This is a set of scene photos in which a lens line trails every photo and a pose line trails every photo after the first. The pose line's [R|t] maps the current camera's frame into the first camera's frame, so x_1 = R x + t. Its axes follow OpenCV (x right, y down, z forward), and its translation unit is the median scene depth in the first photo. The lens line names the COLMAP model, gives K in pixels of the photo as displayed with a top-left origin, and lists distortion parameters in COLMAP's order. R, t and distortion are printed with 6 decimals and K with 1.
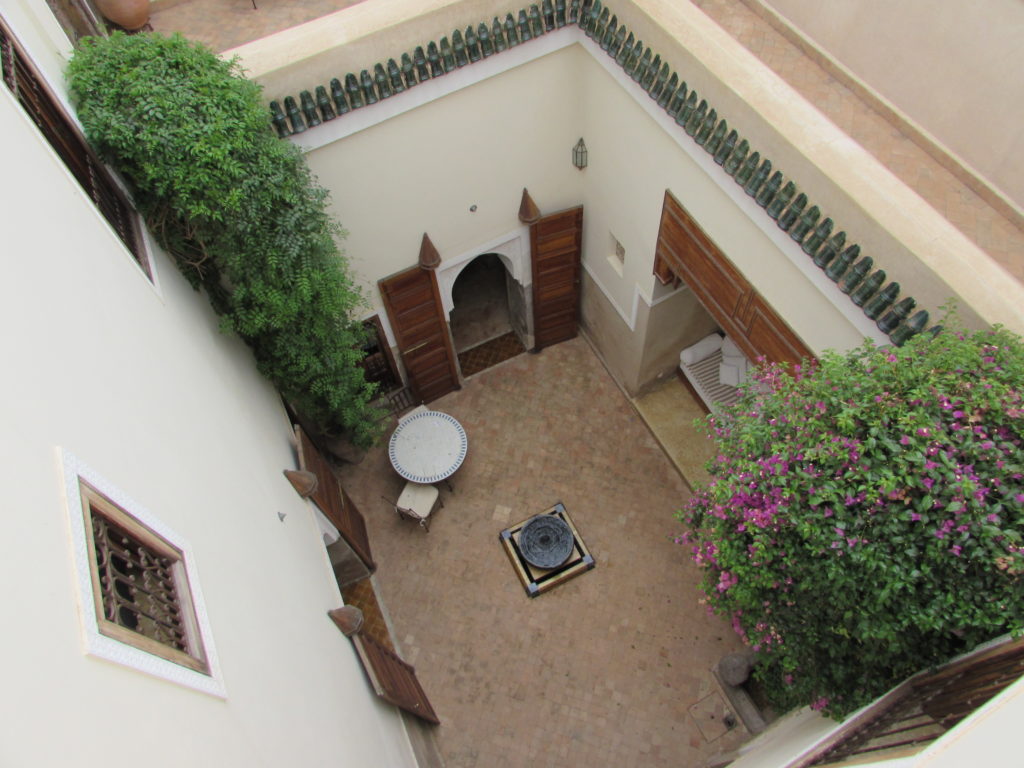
lens RADIAL K [[721.5, 0, 509.9], [0, 721.5, 384.9], [0, 0, 1]] dist [-0.043656, 0.021978]
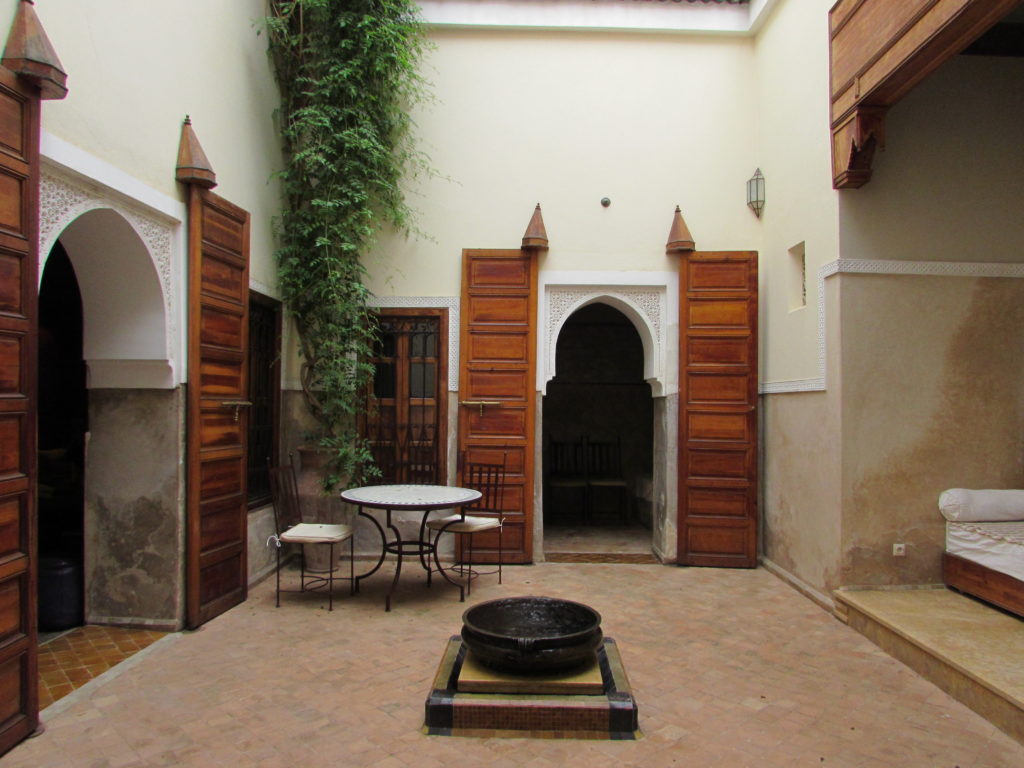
lens RADIAL K [[721.5, 0, 513.6], [0, 721.5, 385.1], [0, 0, 1]] dist [-0.043656, 0.021978]
pose [[0.883925, 0.055314, -0.464346, 0.233220], [-0.429649, 0.488061, -0.759736, 0.491294], [0.184606, 0.871055, 0.455174, 0.753069]]
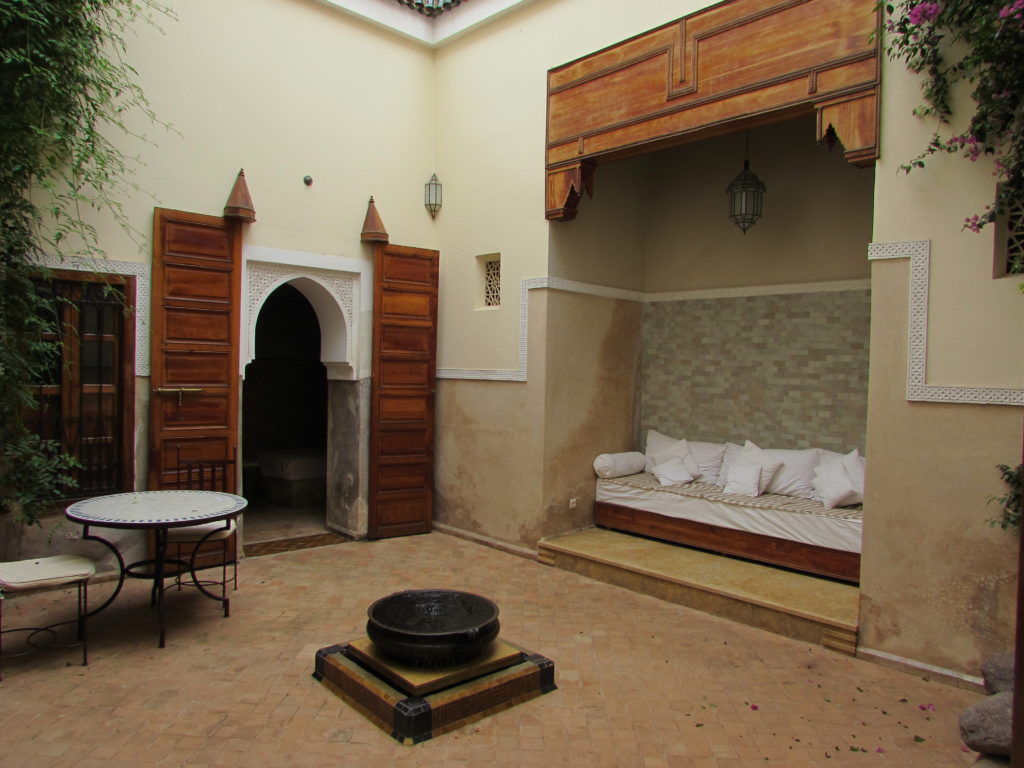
lens RADIAL K [[721.5, 0, 512.1], [0, 721.5, 385.4], [0, 0, 1]] dist [-0.043656, 0.021978]
pose [[0.958459, 0.074443, 0.275345, -0.034376], [0.194036, 0.537380, -0.820715, 0.534440], [-0.209061, 0.840048, 0.500612, 0.712630]]
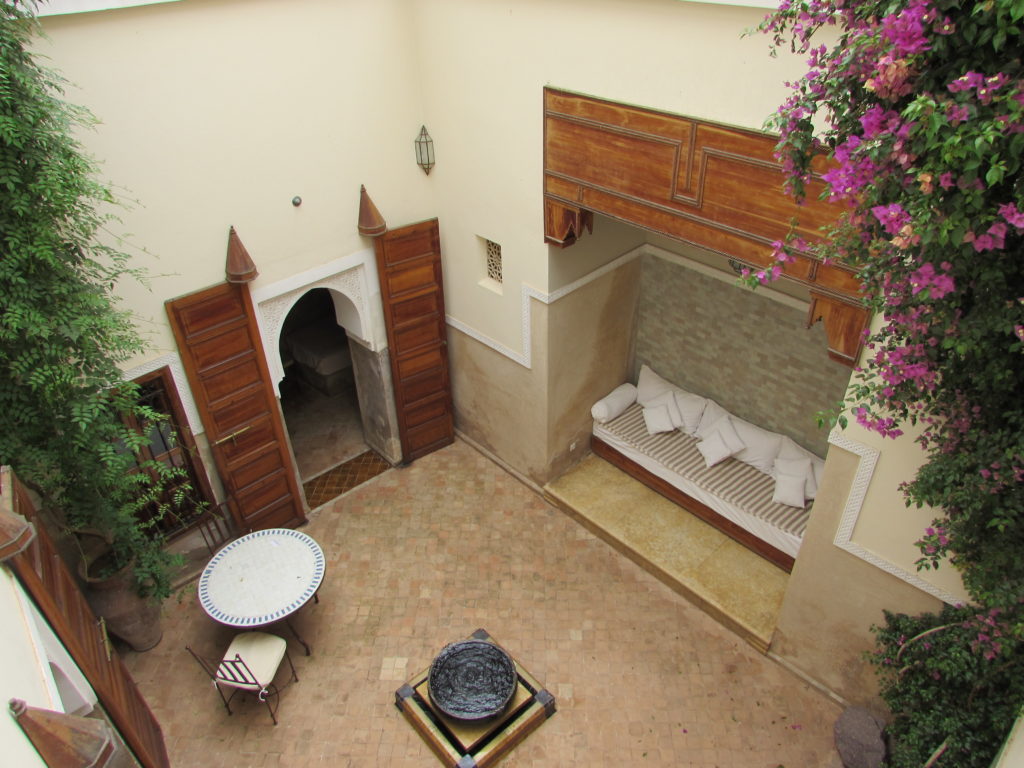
lens RADIAL K [[721.5, 0, 511.3], [0, 721.5, 384.8], [0, 0, 1]] dist [-0.043656, 0.021978]
pose [[0.961813, -0.122882, 0.244575, -0.039897], [0.215340, 0.891293, -0.399032, 0.261983], [-0.168954, 0.436460, 0.883718, 0.361692]]
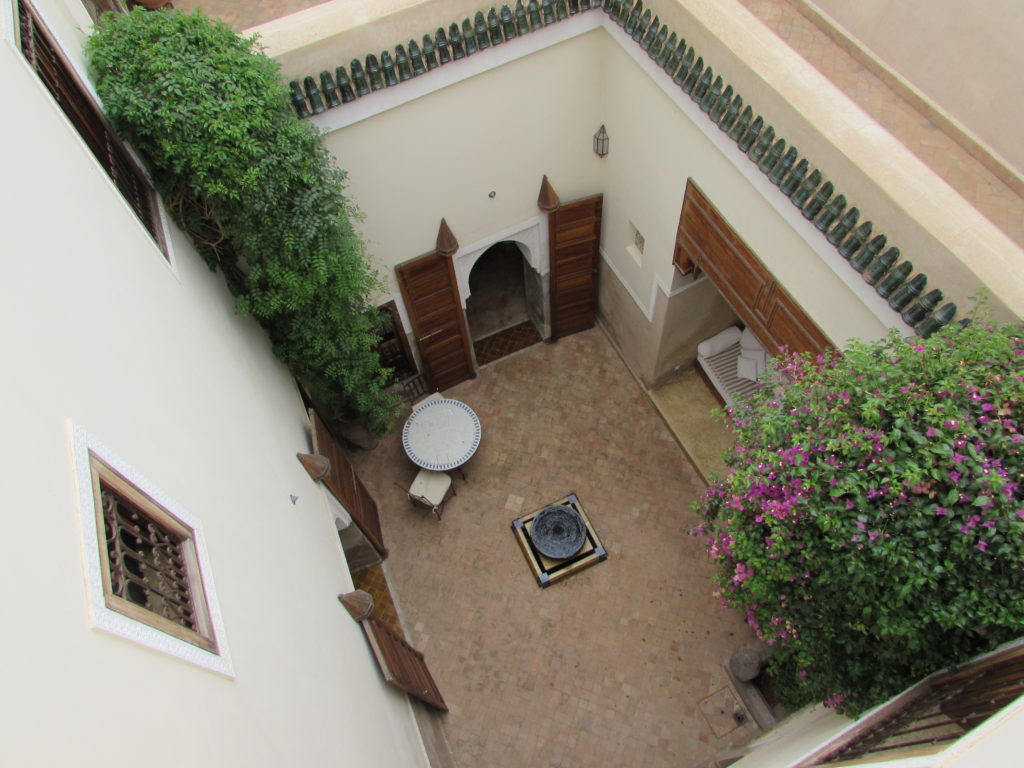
lens RADIAL K [[721.5, 0, 511.6], [0, 721.5, 385.1], [0, 0, 1]] dist [-0.043656, 0.021978]
pose [[0.999615, 0.021020, -0.018136, -0.000659], [-0.020809, 0.999714, 0.011752, 0.004713], [0.018378, -0.011370, 0.999766, 0.006660]]
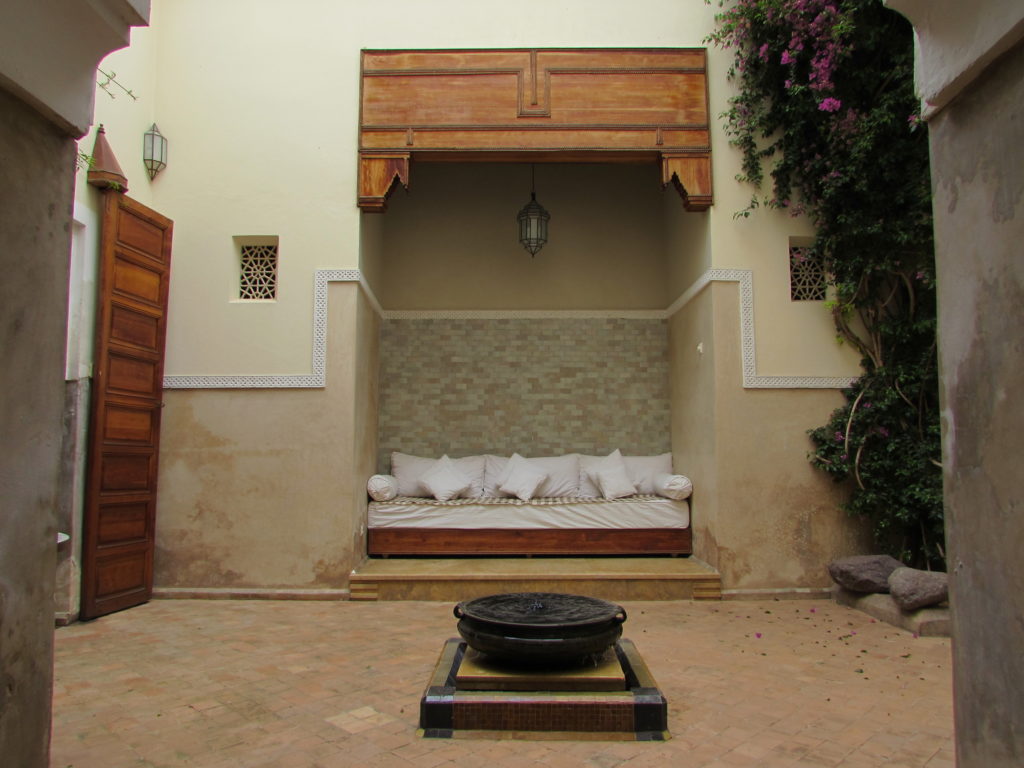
lens RADIAL K [[721.5, 0, 512.0], [0, 721.5, 385.8], [0, 0, 1]] dist [-0.043656, 0.021978]
pose [[0.454806, 0.146393, 0.878476, -0.296184], [0.751825, 0.465647, -0.466833, 0.339886], [-0.477401, 0.872778, 0.101717, 0.936143]]
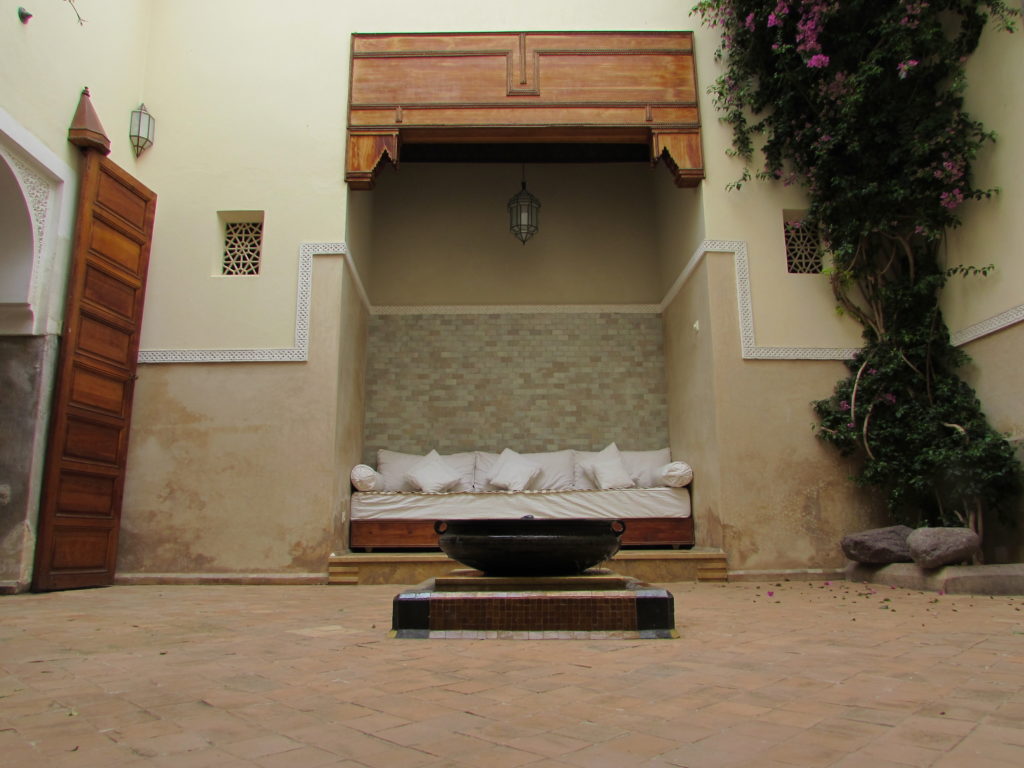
lens RADIAL K [[721.5, 0, 512.1], [0, 721.5, 386.0], [0, 0, 1]] dist [-0.043656, 0.021978]
pose [[0.450324, 0.233432, 0.861811, -0.255105], [0.757301, 0.411443, -0.507158, 0.368945], [-0.472973, 0.881036, 0.008504, 1.012003]]
